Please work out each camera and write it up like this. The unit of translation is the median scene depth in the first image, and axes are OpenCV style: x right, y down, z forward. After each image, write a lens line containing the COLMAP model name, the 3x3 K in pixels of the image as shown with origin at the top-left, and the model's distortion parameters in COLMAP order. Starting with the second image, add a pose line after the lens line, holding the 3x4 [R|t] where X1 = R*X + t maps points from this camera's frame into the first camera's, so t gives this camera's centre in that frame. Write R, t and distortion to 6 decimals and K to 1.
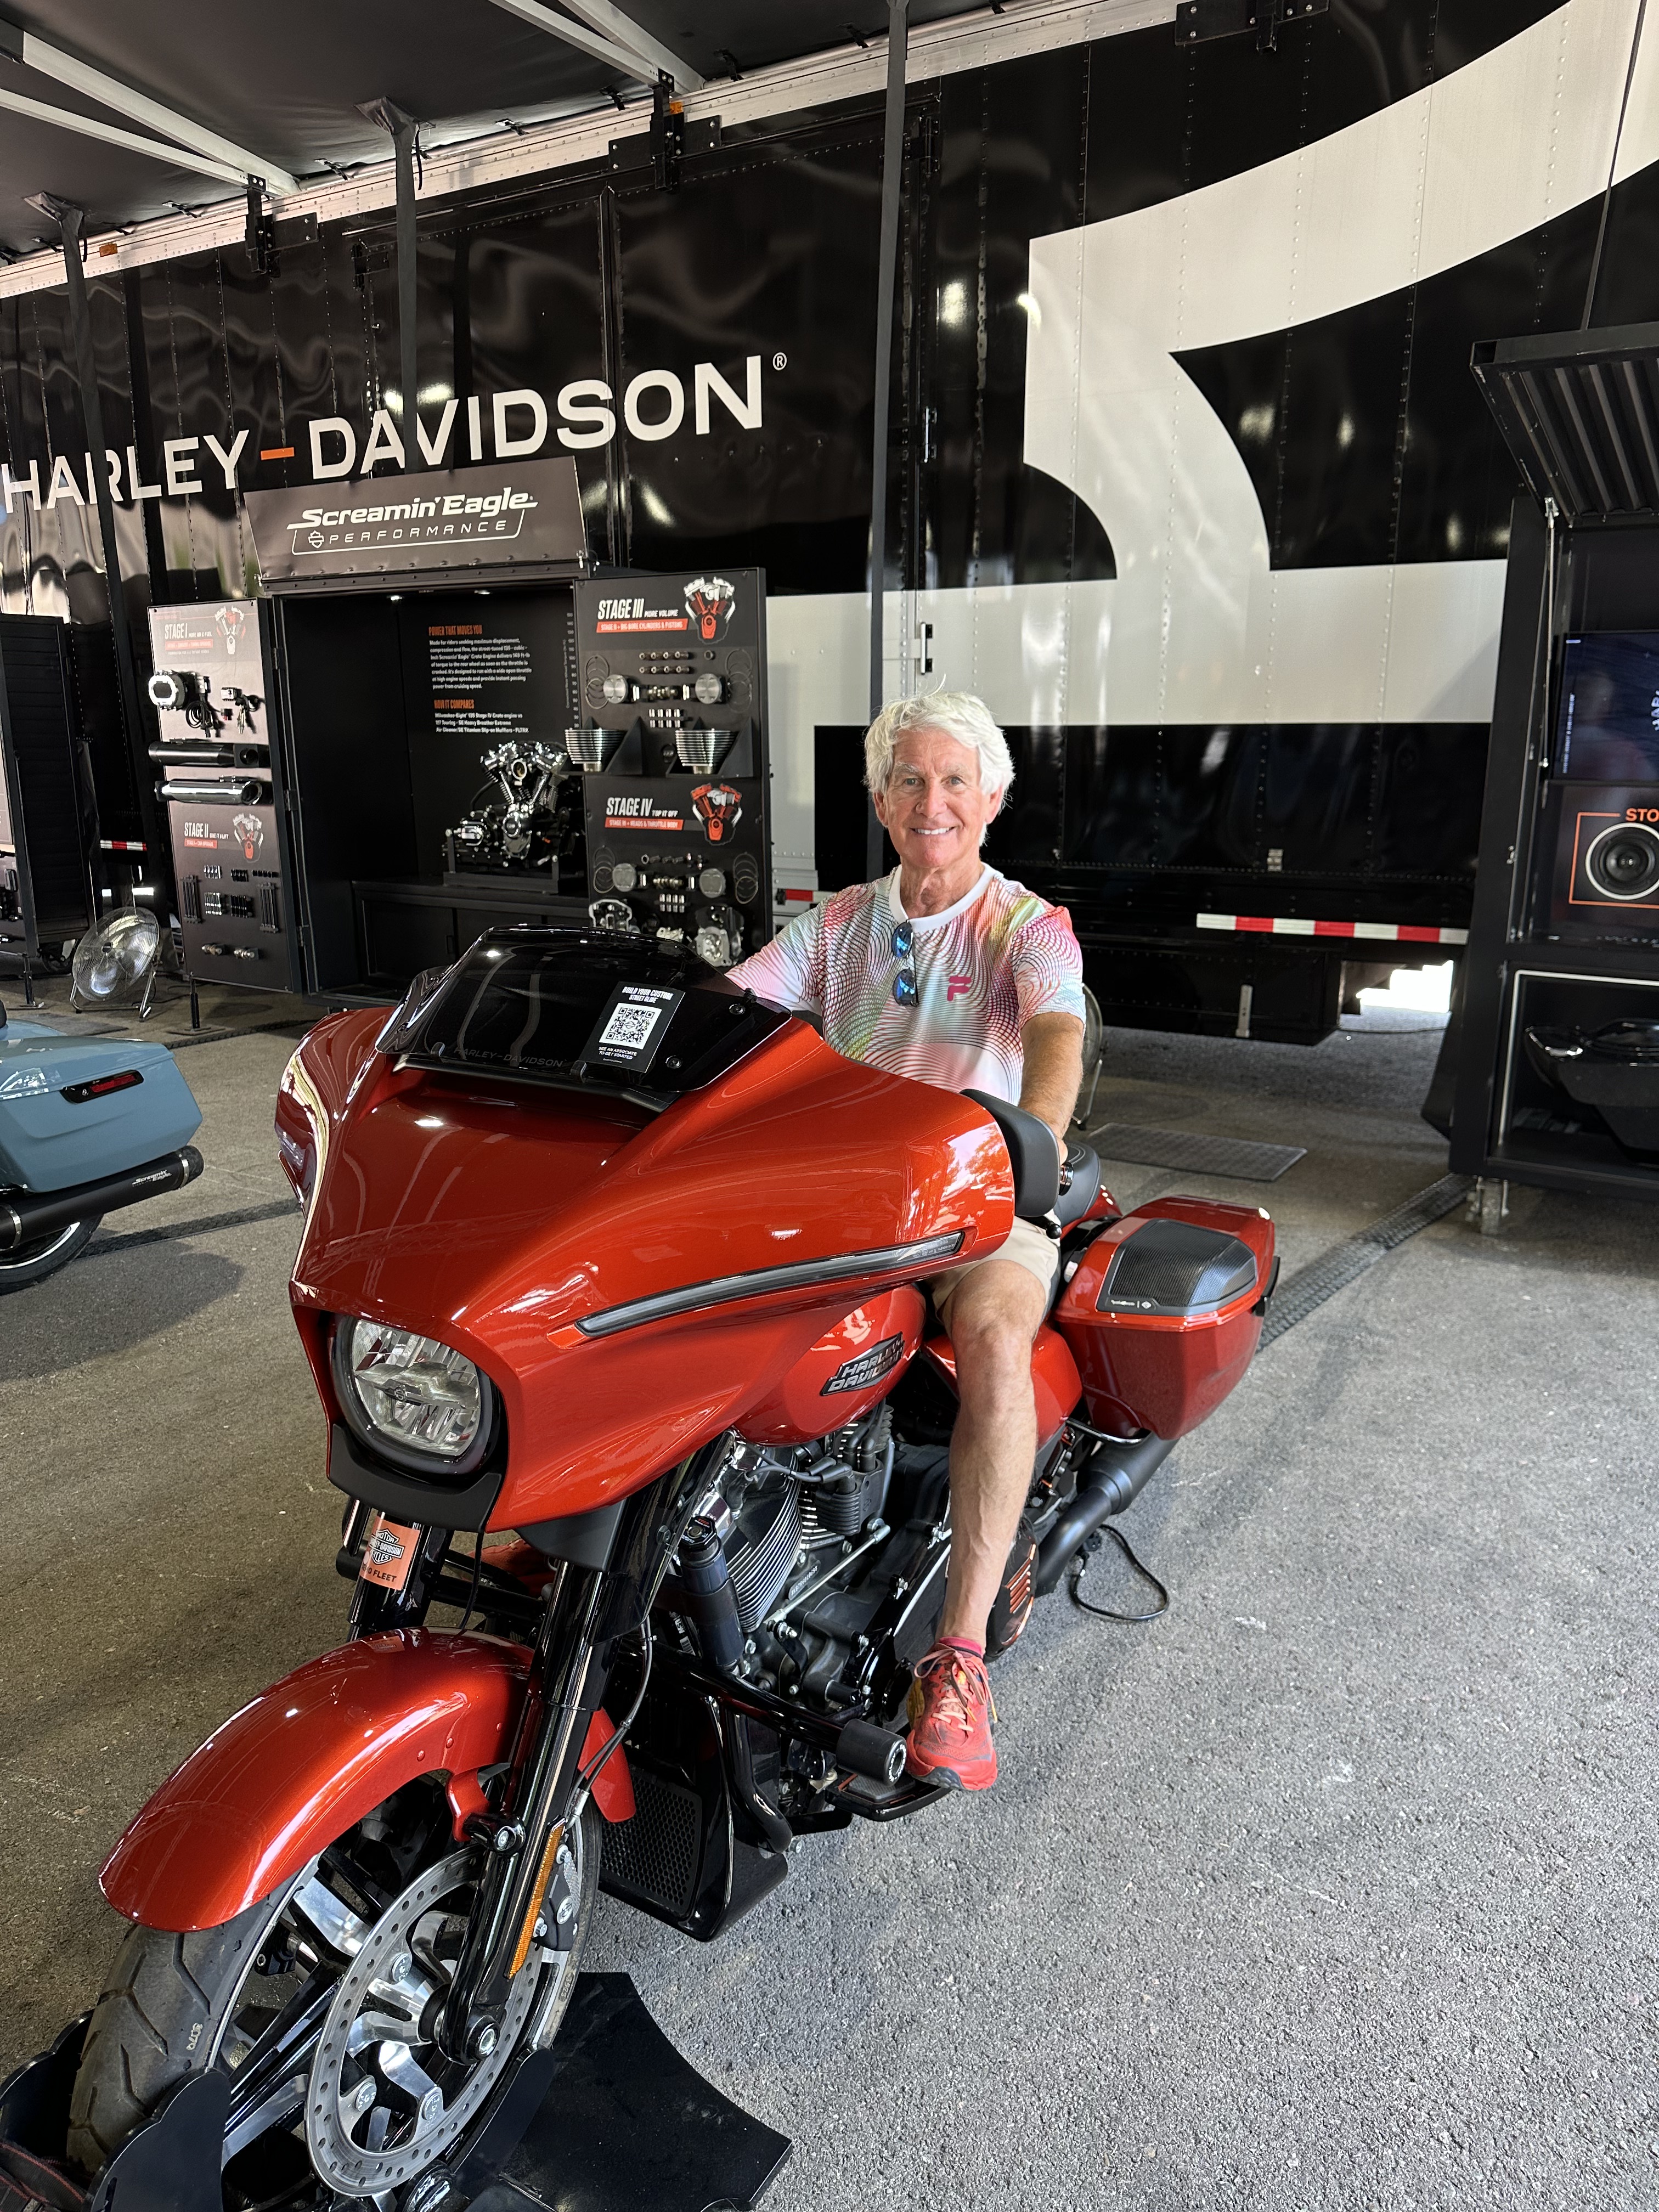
lens RADIAL K [[1559.7, 0, 829.5], [0, 1559.7, 1106.0], [0, 0, 1]] dist [0.005360, 0.003606]
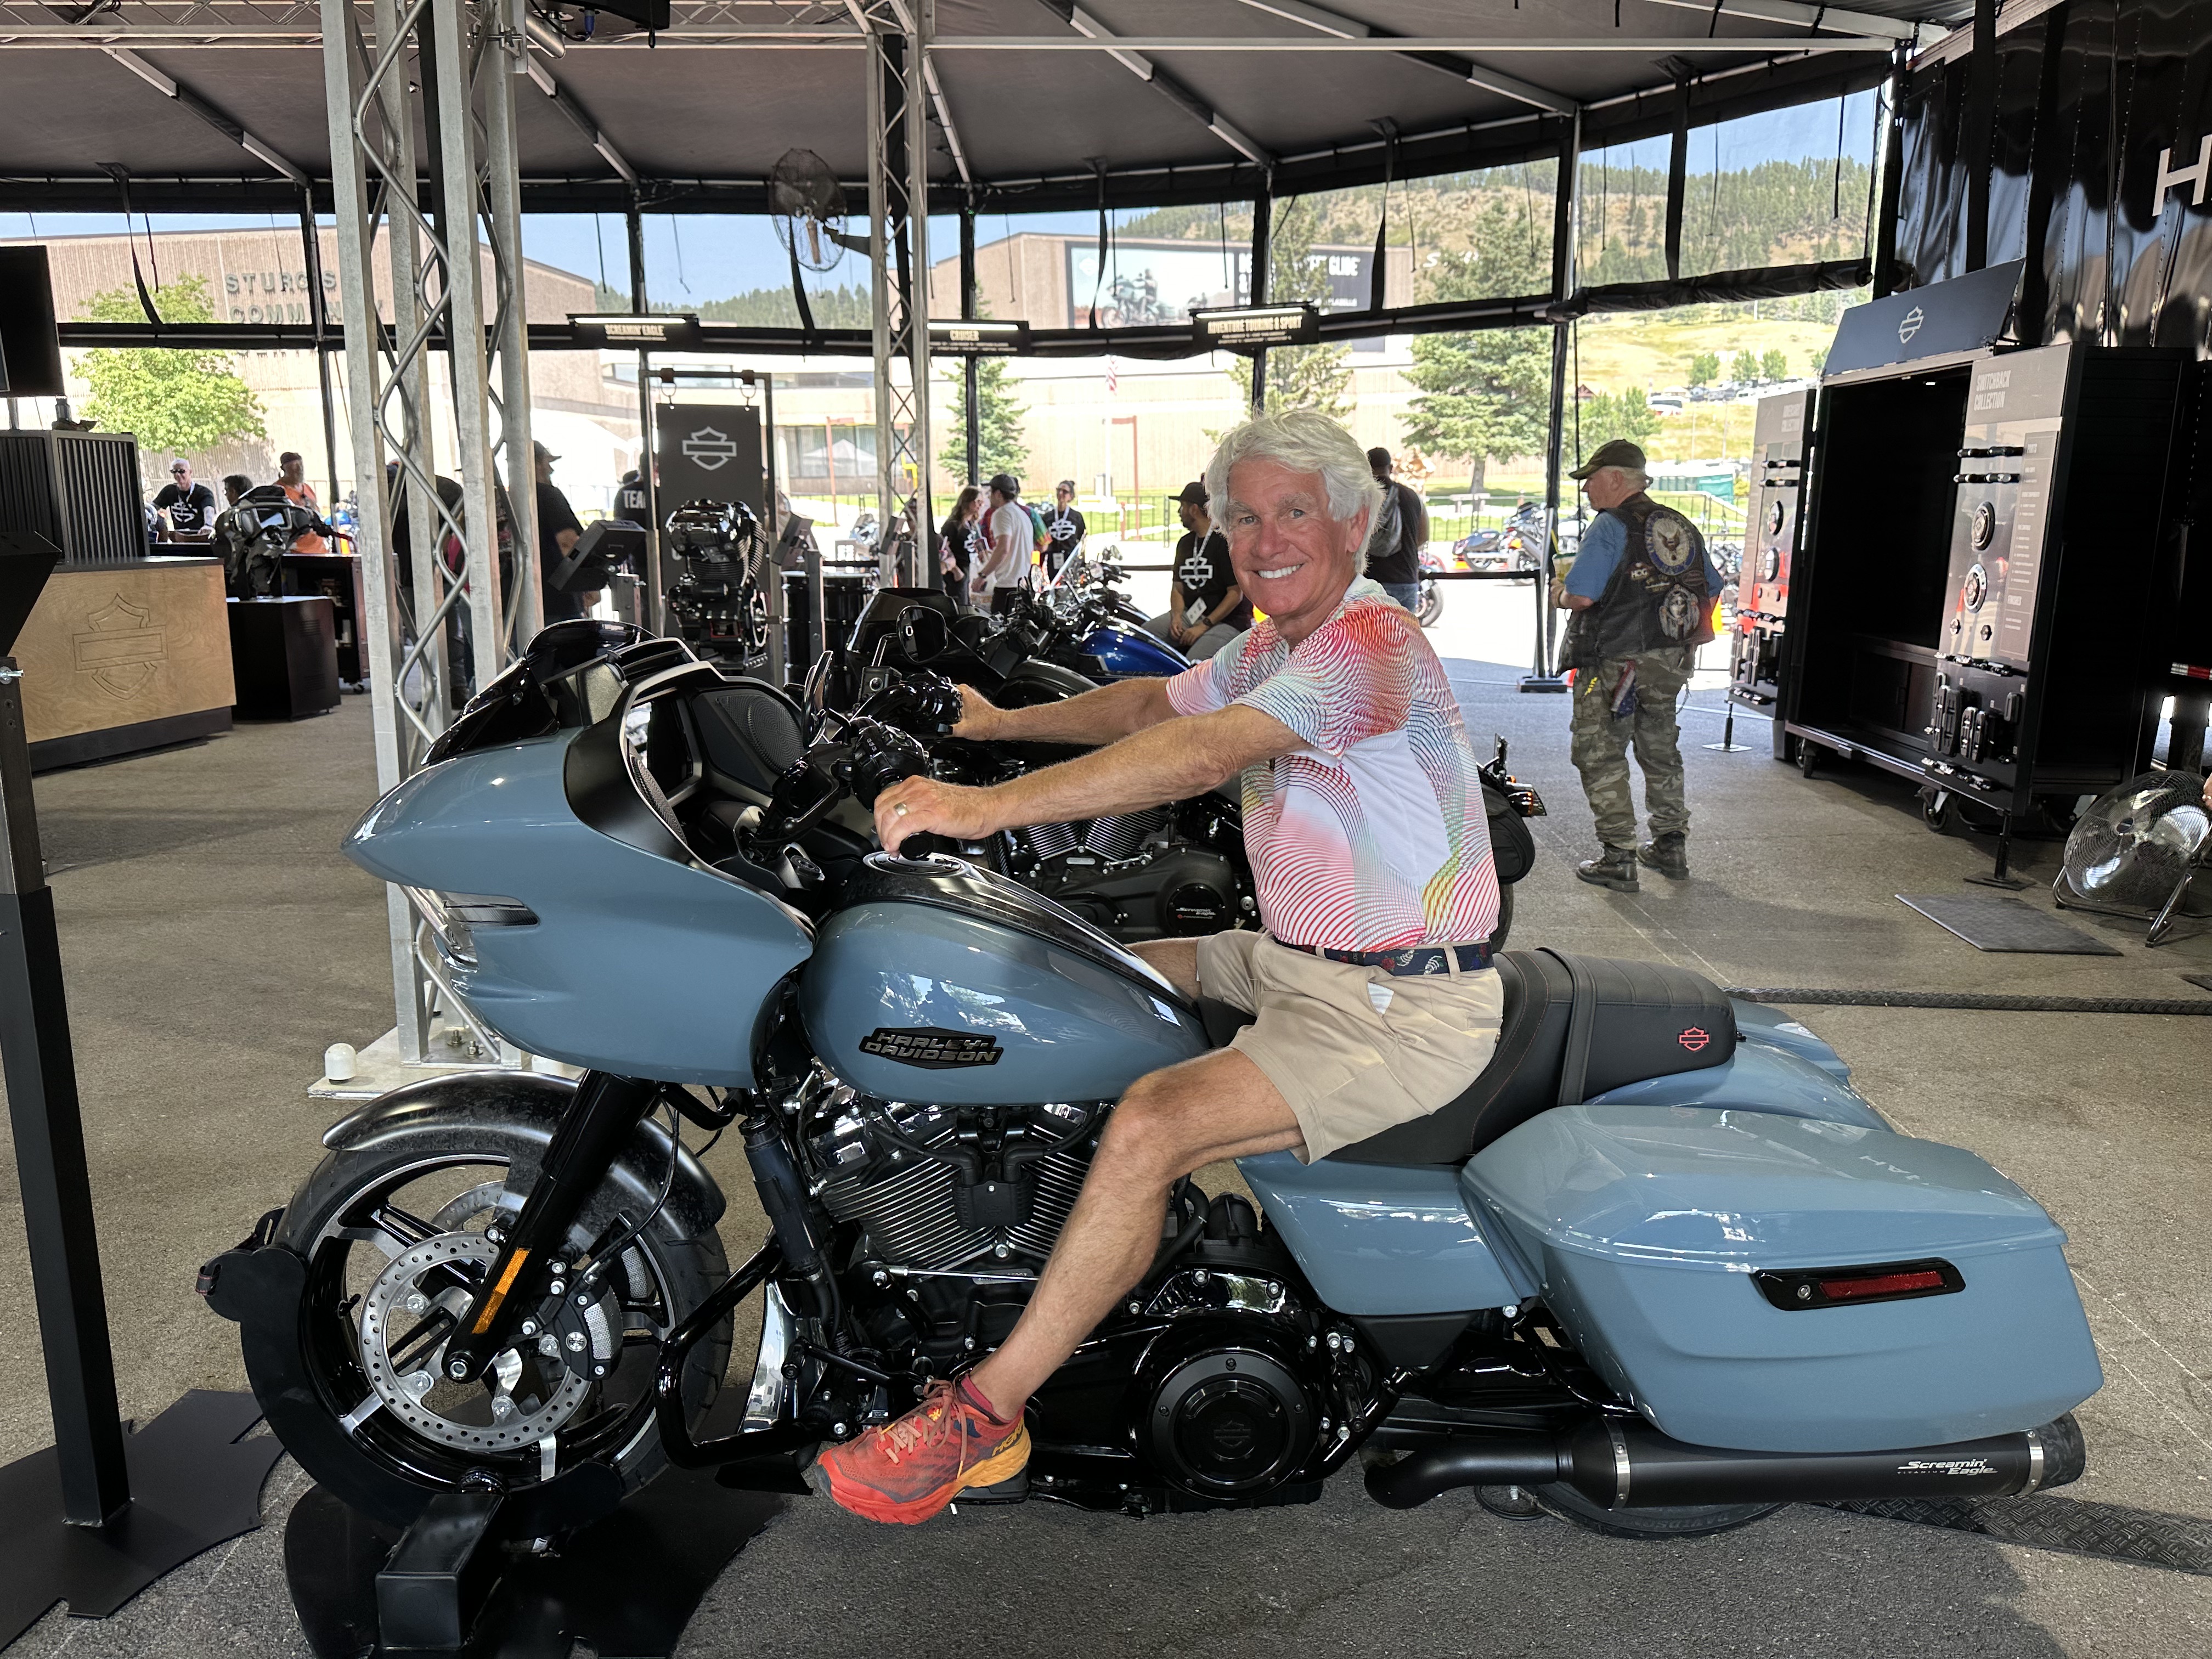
lens RADIAL K [[1559.7, 0, 1106.0], [0, 1559.7, 829.5], [0, 0, 1]] dist [0.005360, 0.003606]
pose [[0.494059, 0.186836, -0.849116, -0.137269], [-0.219091, 0.971874, 0.086368, -0.078374], [0.841371, 0.143363, 0.521098, 0.358289]]
